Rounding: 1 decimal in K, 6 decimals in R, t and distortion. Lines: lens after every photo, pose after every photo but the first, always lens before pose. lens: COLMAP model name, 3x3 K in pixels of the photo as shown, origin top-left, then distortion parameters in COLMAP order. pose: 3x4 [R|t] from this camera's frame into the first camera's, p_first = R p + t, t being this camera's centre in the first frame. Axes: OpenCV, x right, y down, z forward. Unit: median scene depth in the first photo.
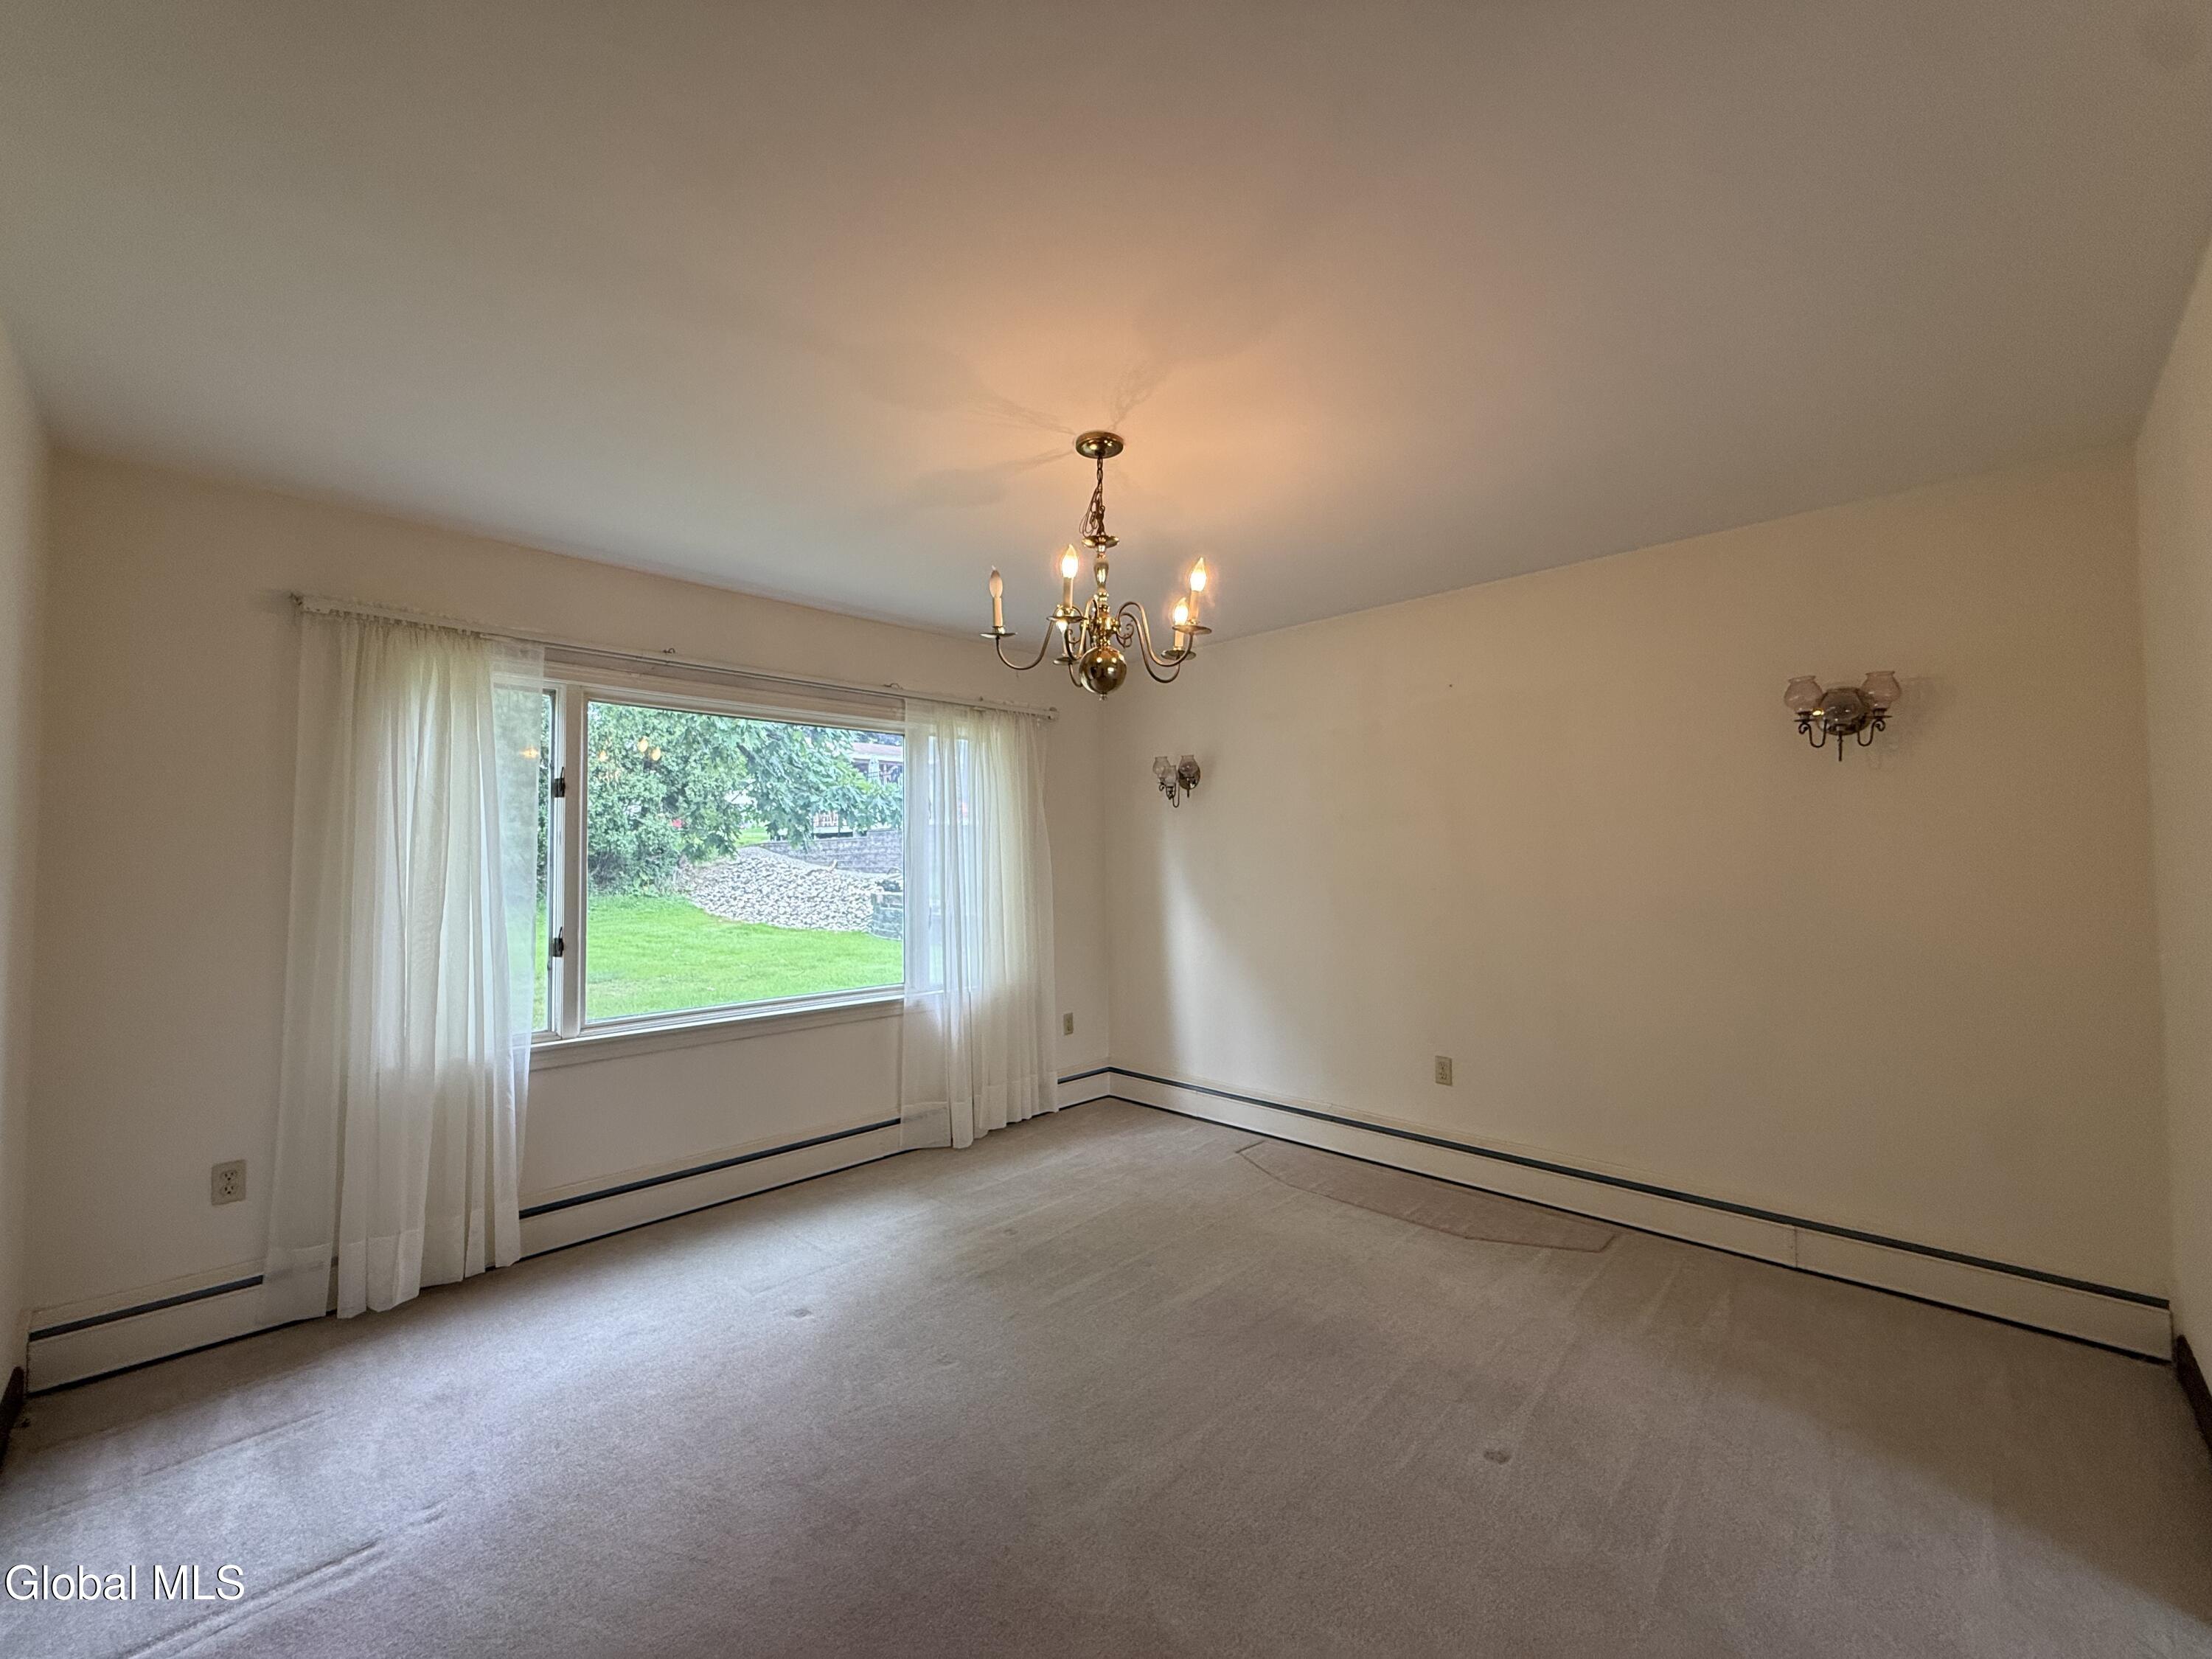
lens RADIAL K [[878.4, 0, 1105.9], [0, 878.4, 822.4], [0, 0, 1]] dist [-0.001741, -0.000179]
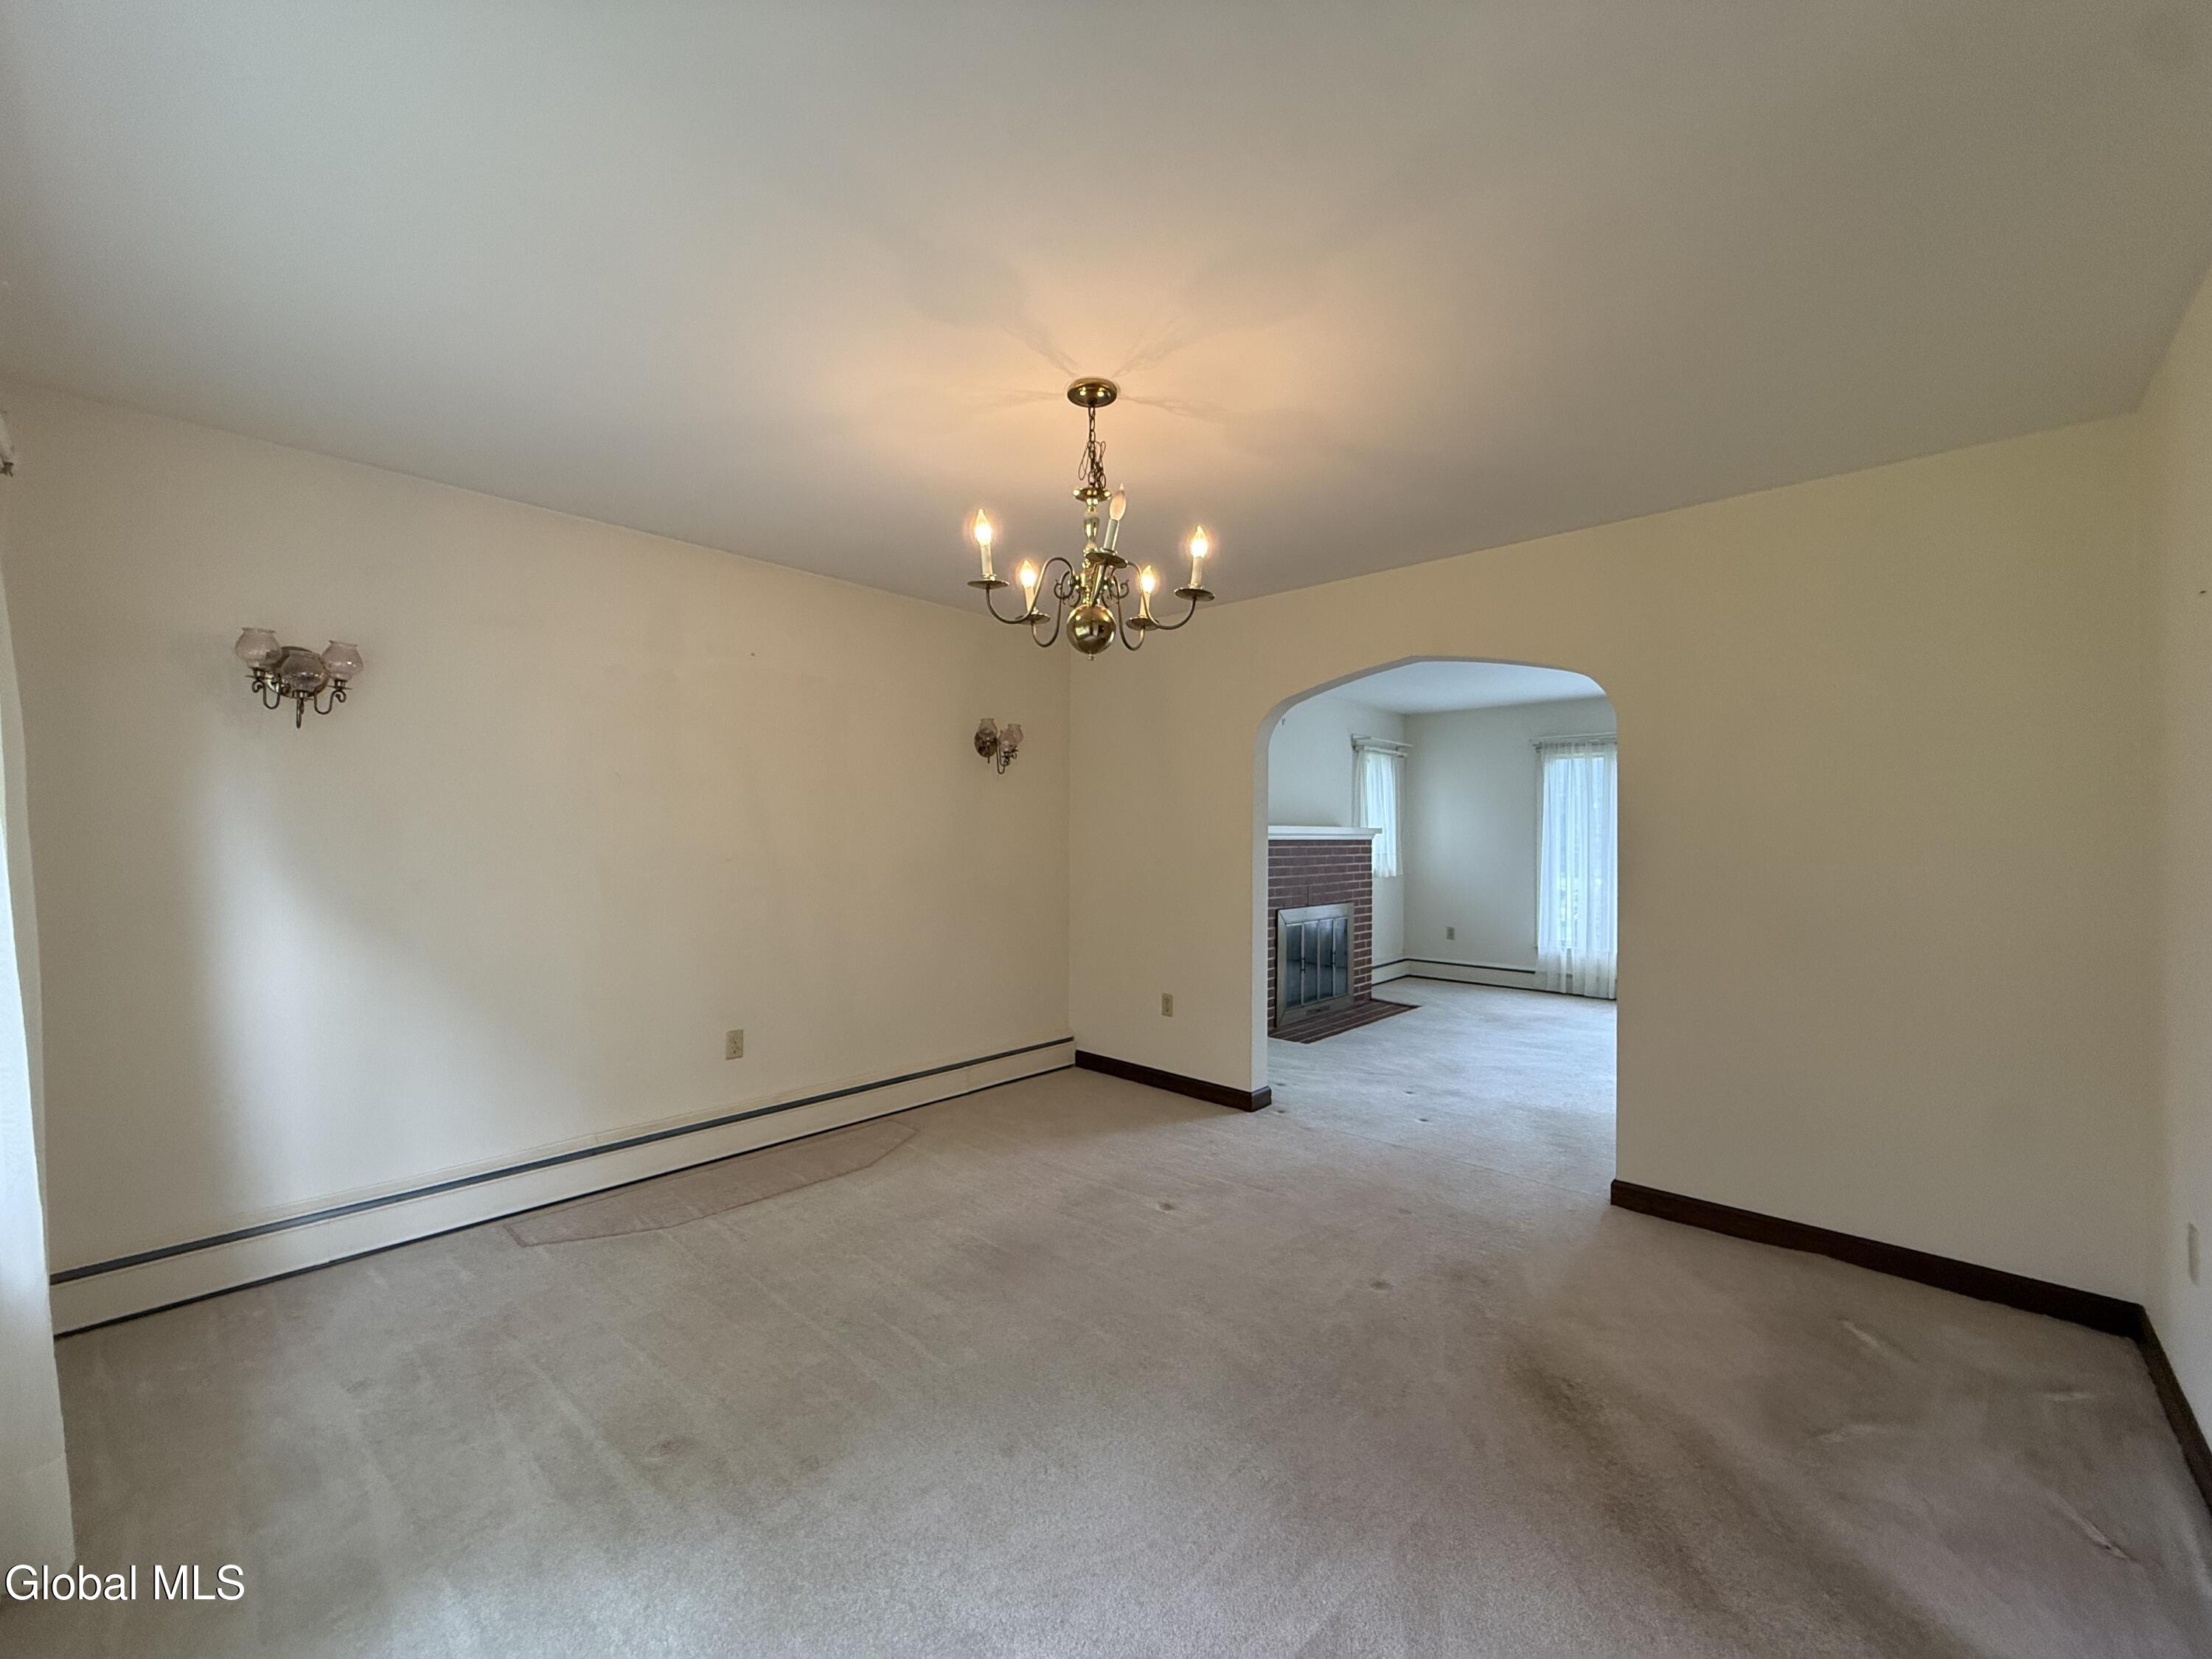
lens RADIAL K [[884.6, 0, 1097.7], [0, 884.6, 830.1], [0, 0, 1]] dist [-0.001551, -0.000118]
pose [[-0.024274, 0.009286, 0.999662, -0.609484], [-0.051222, 0.998632, -0.010520, 0.033680], [-0.998392, -0.051460, -0.023765, 0.630304]]
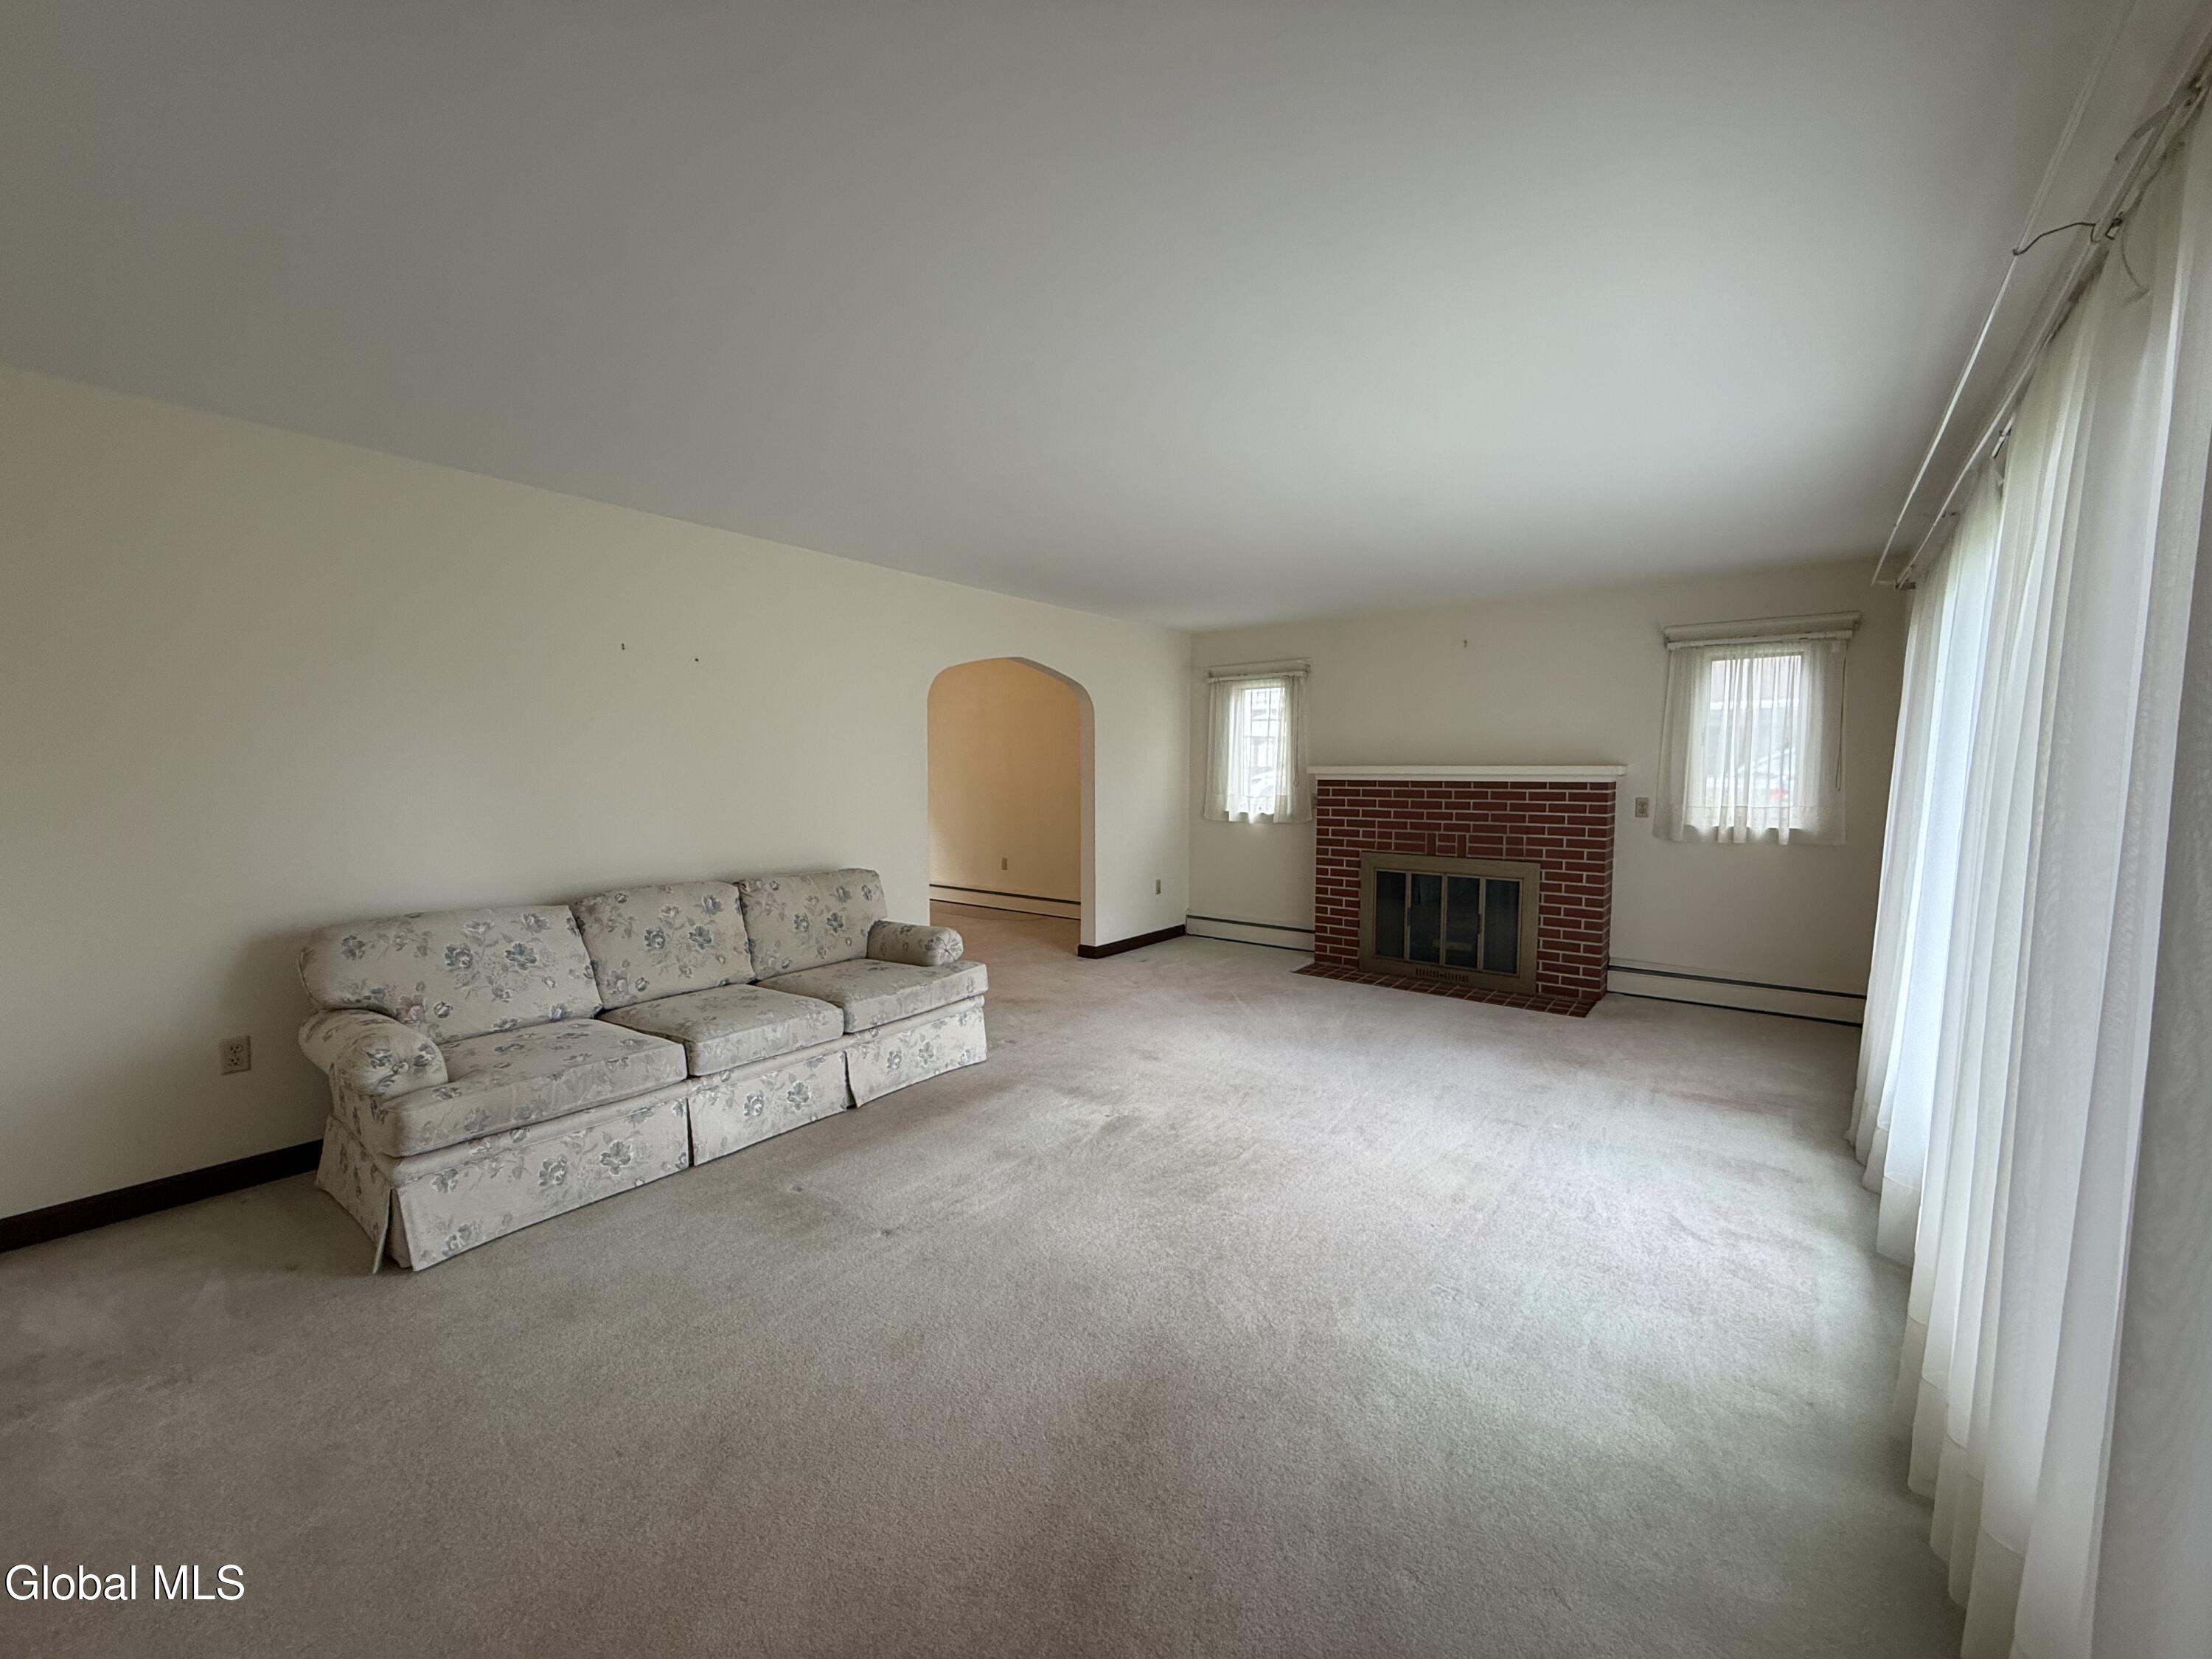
lens RADIAL K [[884.6, 0, 1097.7], [0, 884.6, 830.1], [0, 0, 1]] dist [-0.001551, -0.000118]
pose [[0.993939, 0.000194, 0.109929, 0.371267], [-0.012615, 0.993593, 0.112310, -0.067268], [-0.109203, -0.113016, 0.987574, -1.293663]]
